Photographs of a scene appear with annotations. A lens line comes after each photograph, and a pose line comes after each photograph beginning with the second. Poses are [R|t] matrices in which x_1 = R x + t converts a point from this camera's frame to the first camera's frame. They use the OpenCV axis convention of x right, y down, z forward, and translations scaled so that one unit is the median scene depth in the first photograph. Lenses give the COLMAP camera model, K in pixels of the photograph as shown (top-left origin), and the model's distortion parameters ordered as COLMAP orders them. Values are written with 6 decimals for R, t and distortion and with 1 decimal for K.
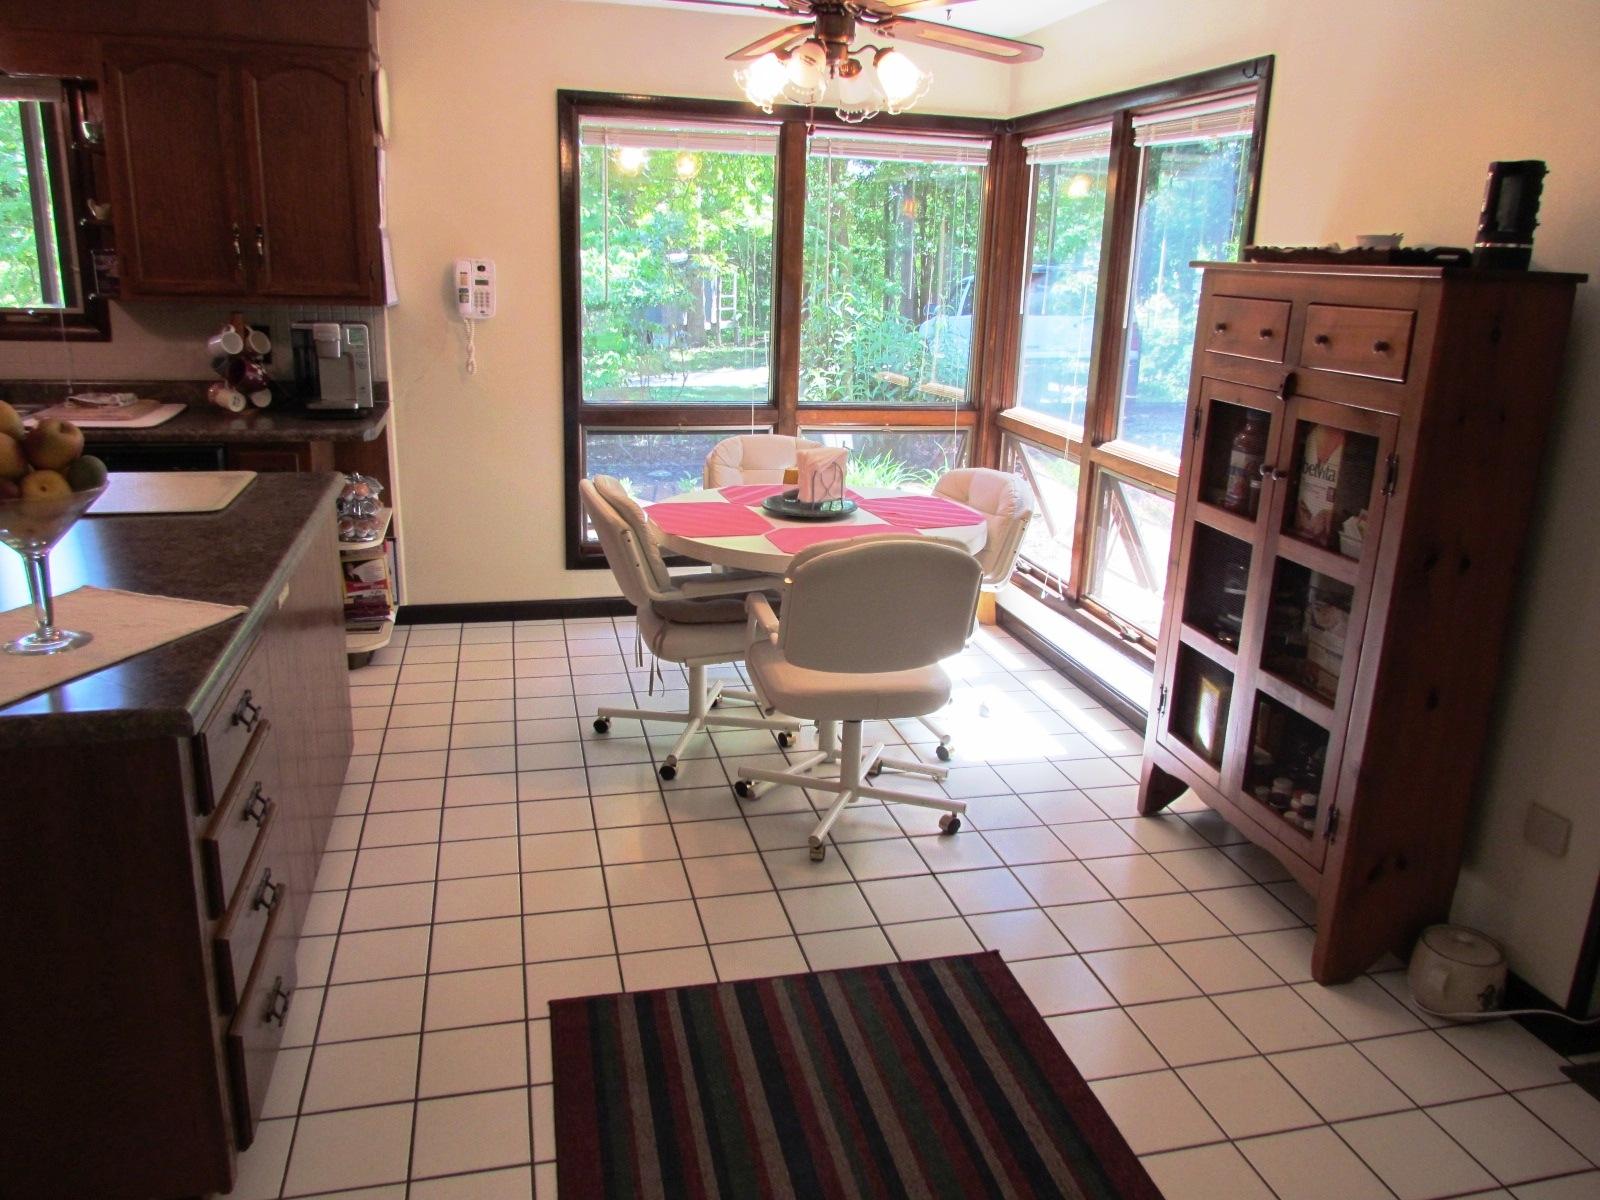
lens RADIAL K [[1162.7, 0, 800.0], [0, 1162.7, 600.0], [0, 0, 1]] dist [-0.038706, 0.000881]
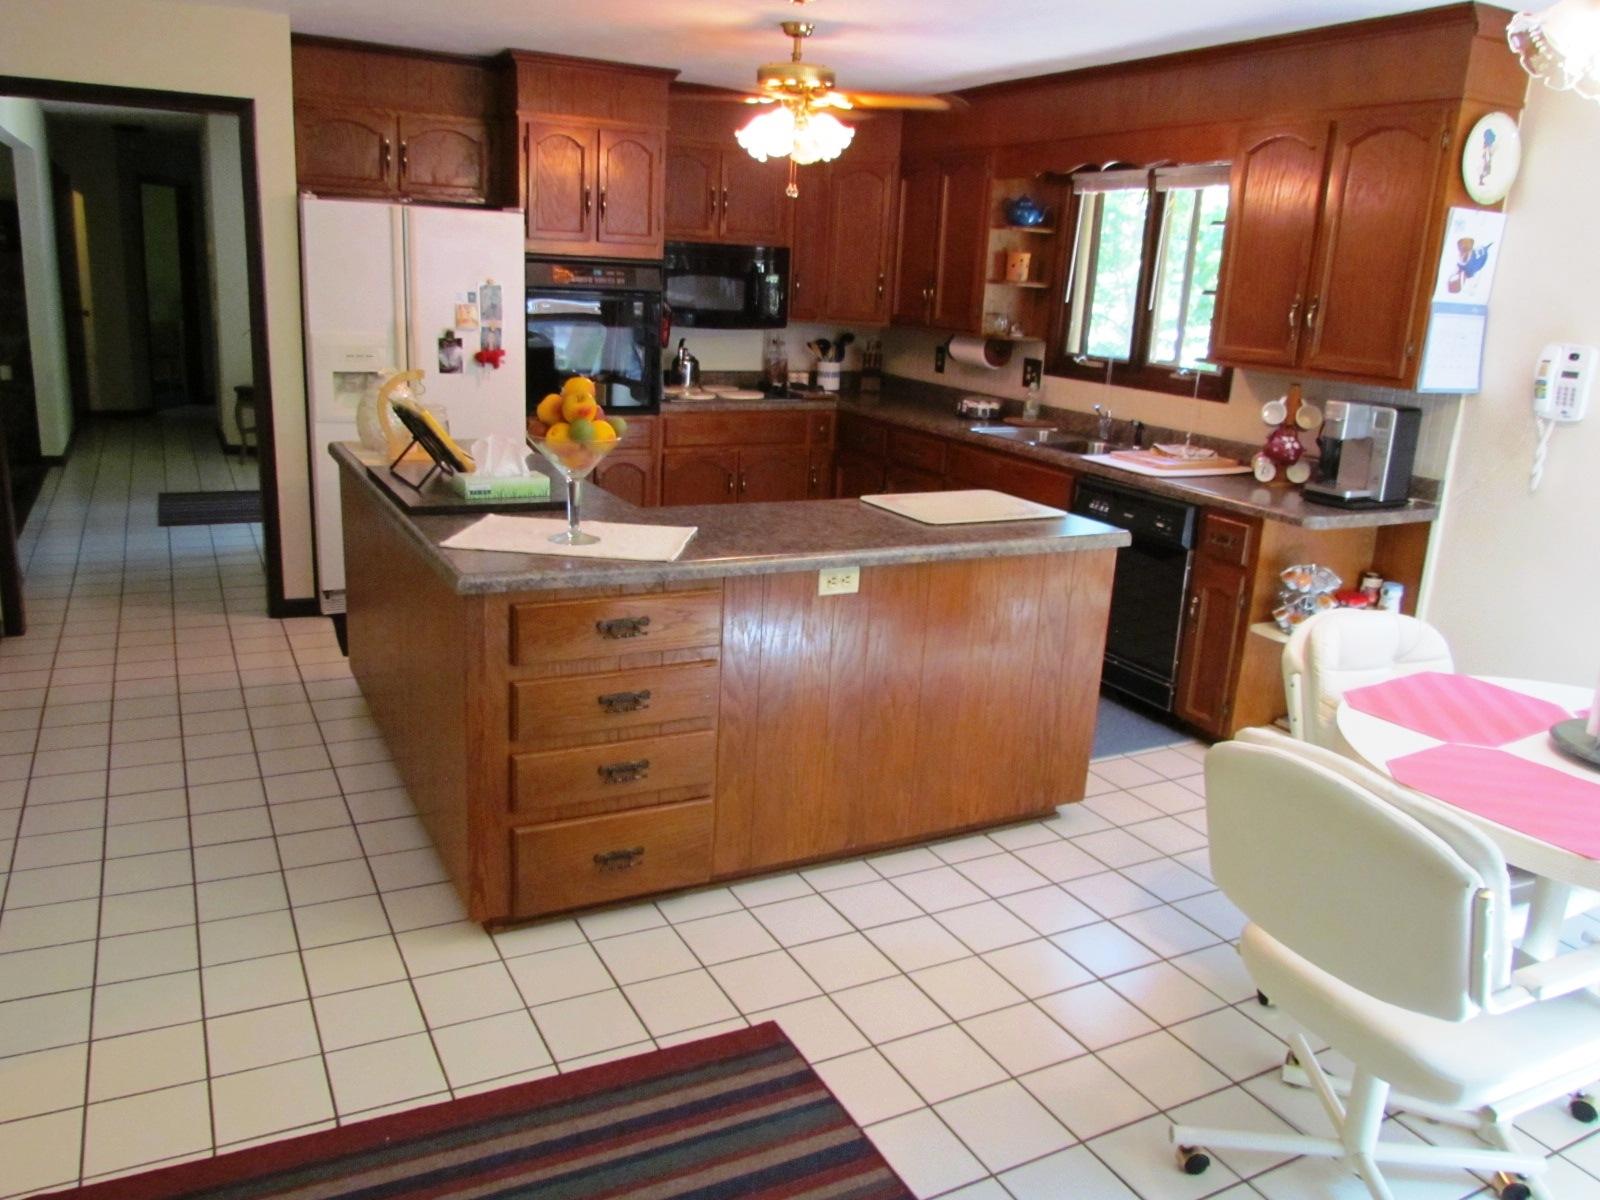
lens RADIAL K [[1172.8, 0, 806.5], [0, 1172.8, 617.6], [0, 0, 1]] dist [-0.060037, 0.000308]
pose [[0.236570, 0.243400, -0.940633, 0.393373], [-0.309767, 0.936488, 0.164421, -0.096334], [0.920912, 0.252481, 0.296942, 0.370991]]
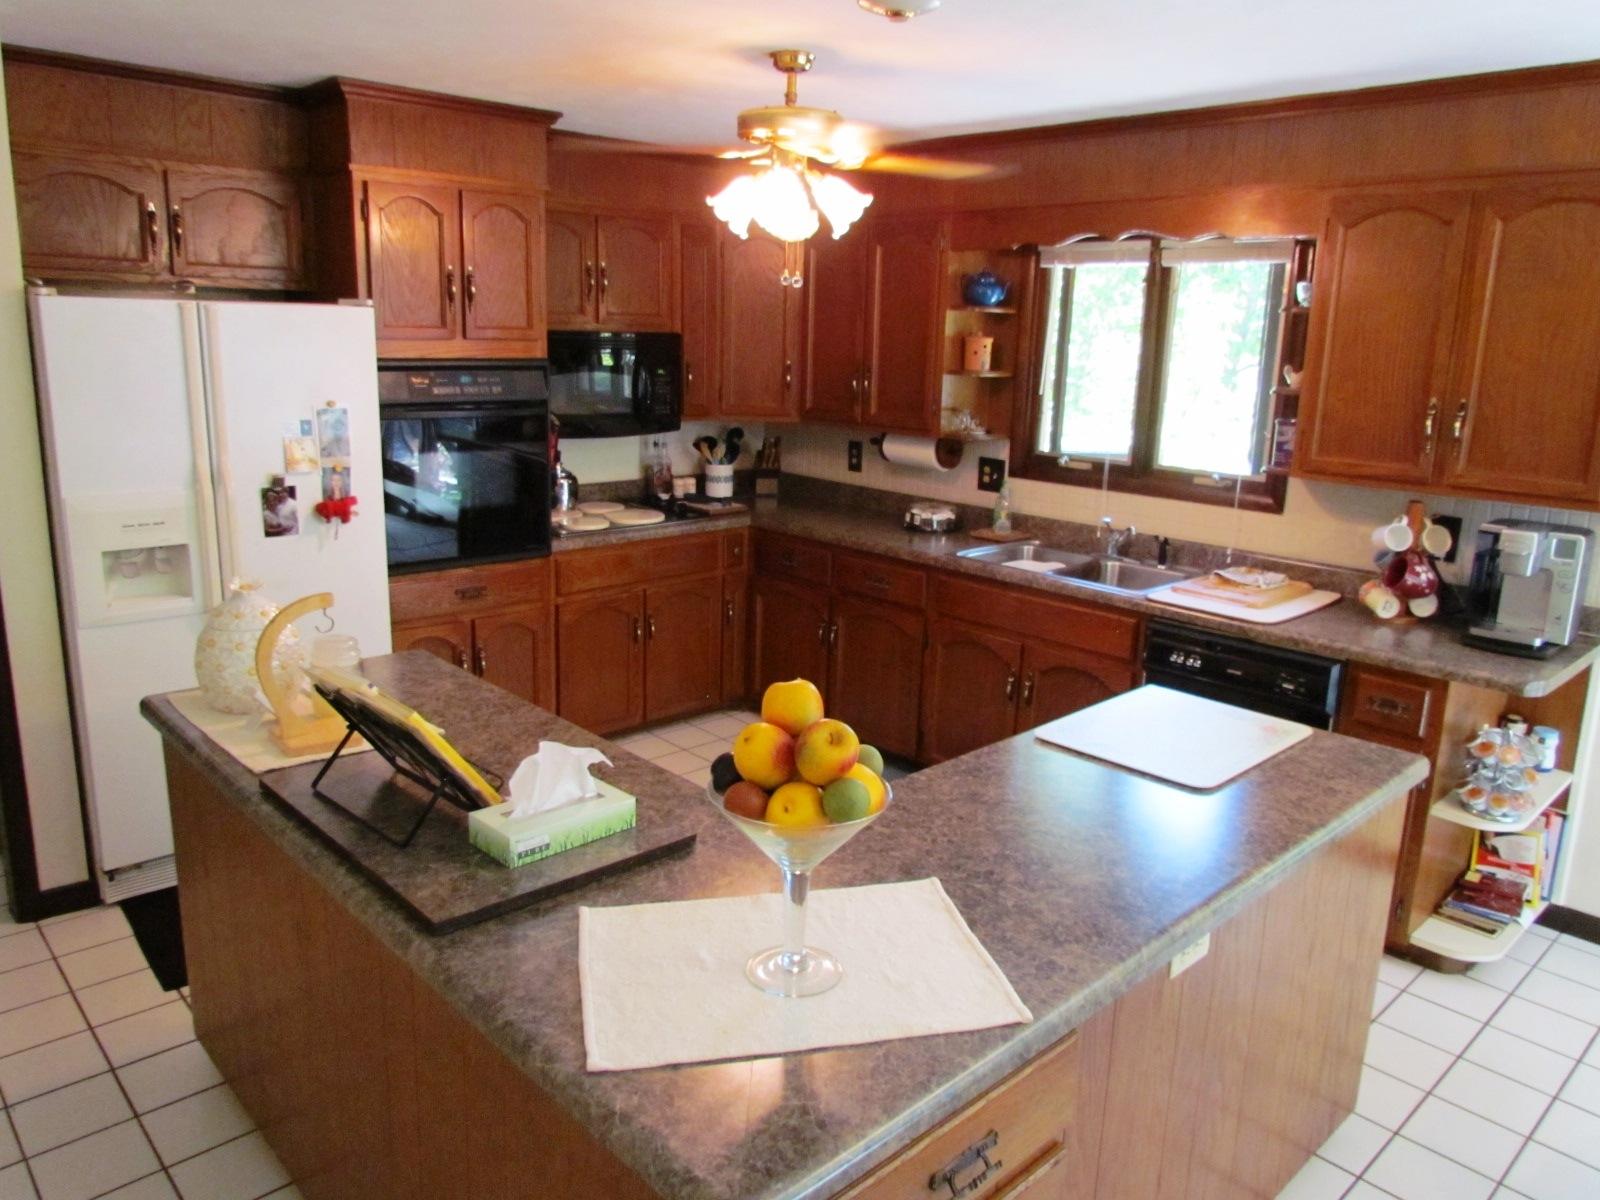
lens RADIAL K [[1129.6, 0, 800.0], [0, 1129.6, 600.0], [0, 0, 1]] dist [-0.032989, 0.002980]
pose [[0.480202, 0.176329, -0.859252, -0.002221], [-0.251261, 0.966189, 0.057854, -0.117688], [0.840401, 0.188115, 0.508271, 0.236281]]
